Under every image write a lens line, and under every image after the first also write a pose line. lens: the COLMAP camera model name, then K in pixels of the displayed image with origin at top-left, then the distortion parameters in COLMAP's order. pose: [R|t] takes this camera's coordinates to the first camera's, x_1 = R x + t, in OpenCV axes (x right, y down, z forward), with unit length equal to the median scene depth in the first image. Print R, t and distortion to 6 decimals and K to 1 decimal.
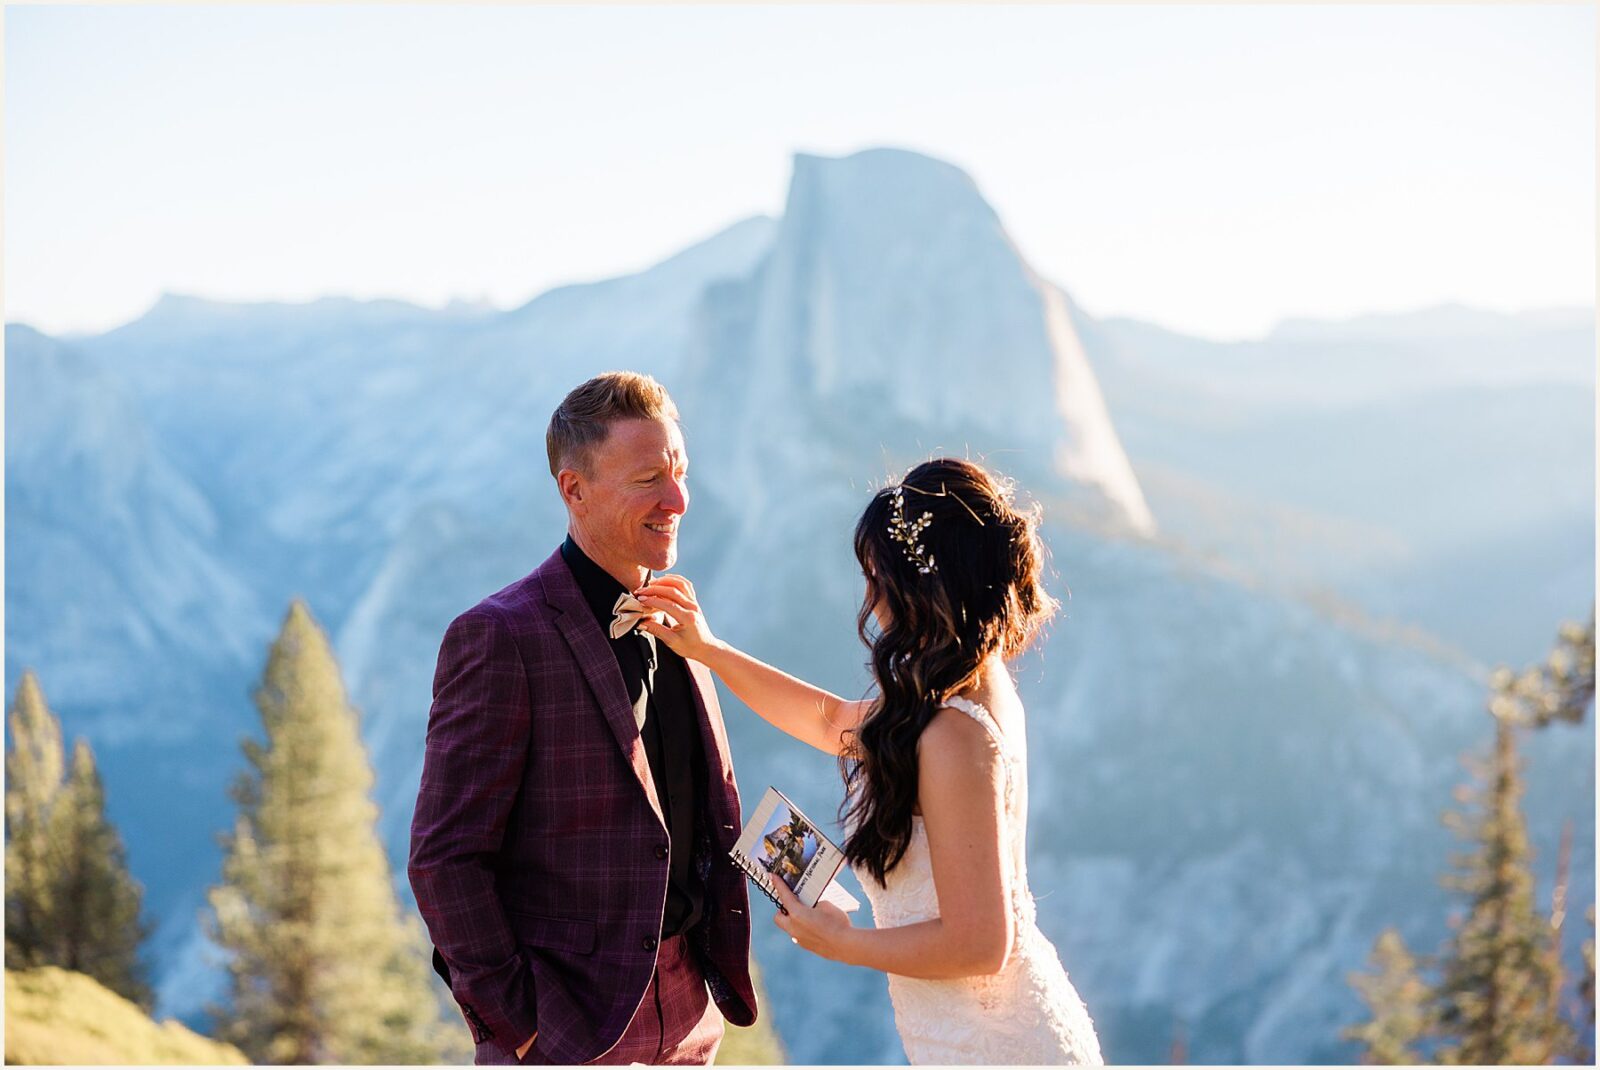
lens RADIAL K [[2544.3, 0, 800.0], [0, 2544.3, 535.0], [0, 0, 1]] dist [0.028031, -0.032632]
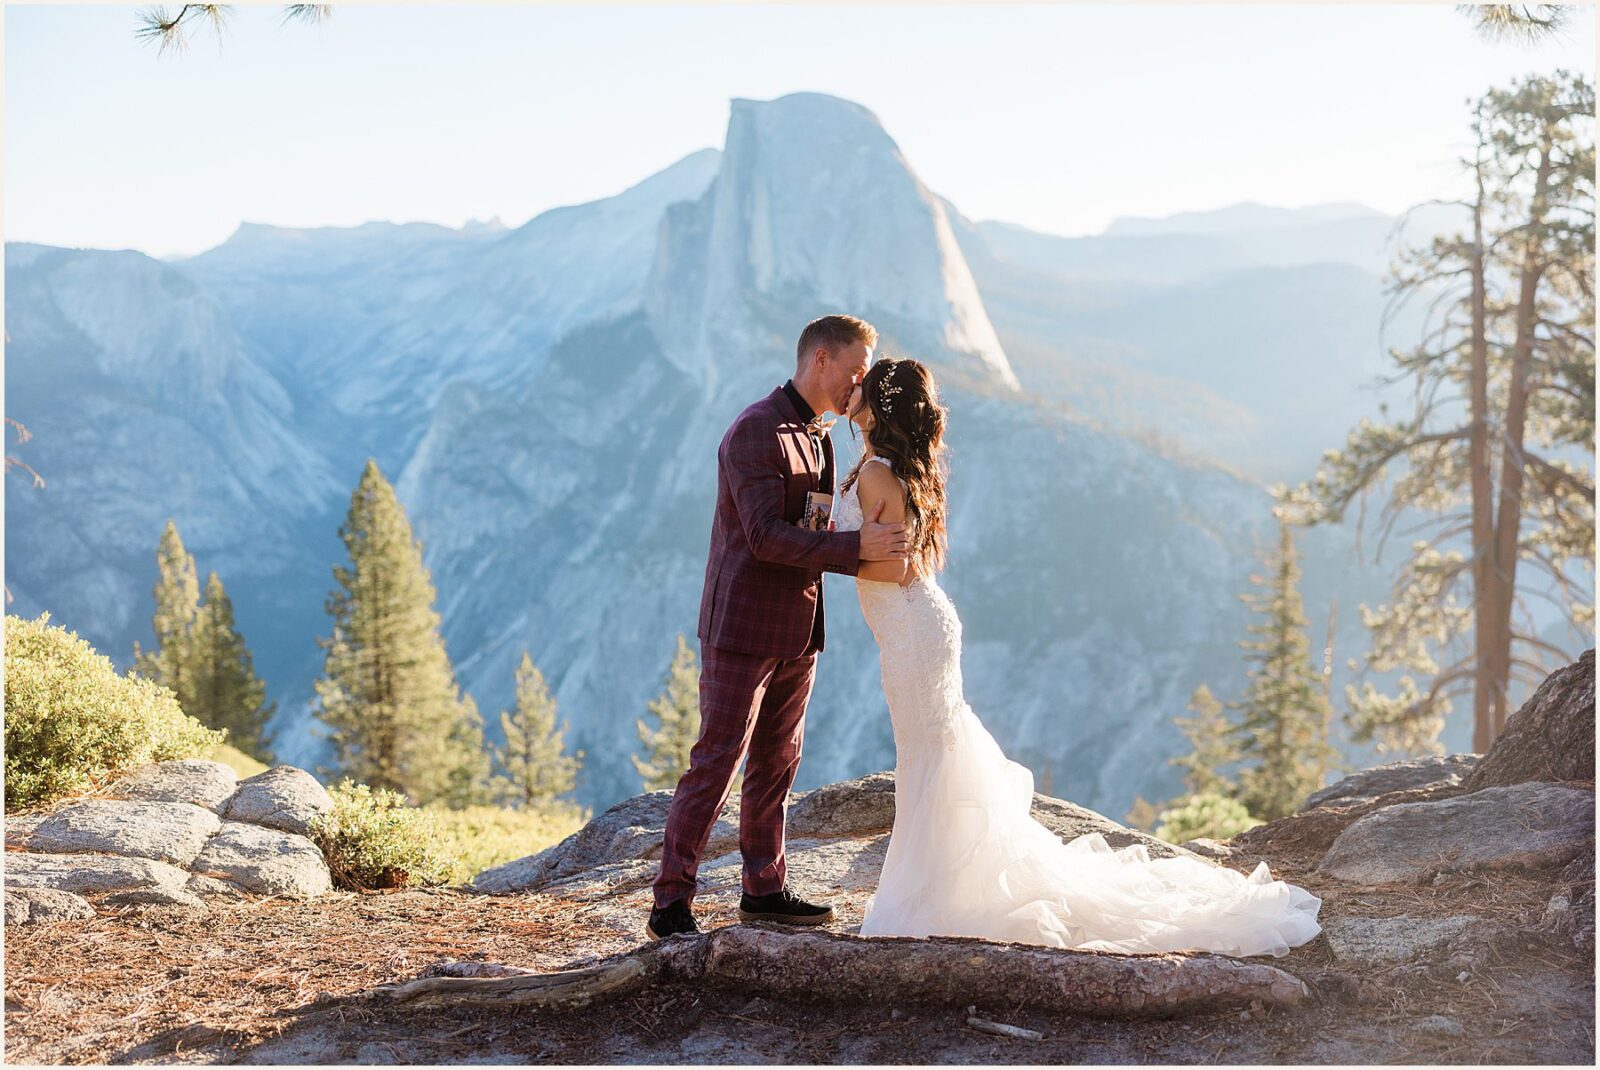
lens RADIAL K [[2839.9, 0, 796.9], [0, 2839.9, 555.7], [0, 0, 1]] dist [0.041005, -0.092910]
pose [[0.998219, -0.033423, 0.049408, -0.049317], [0.030903, 0.998224, 0.050929, 0.006298], [-0.051022, -0.049312, 0.997479, -0.447350]]
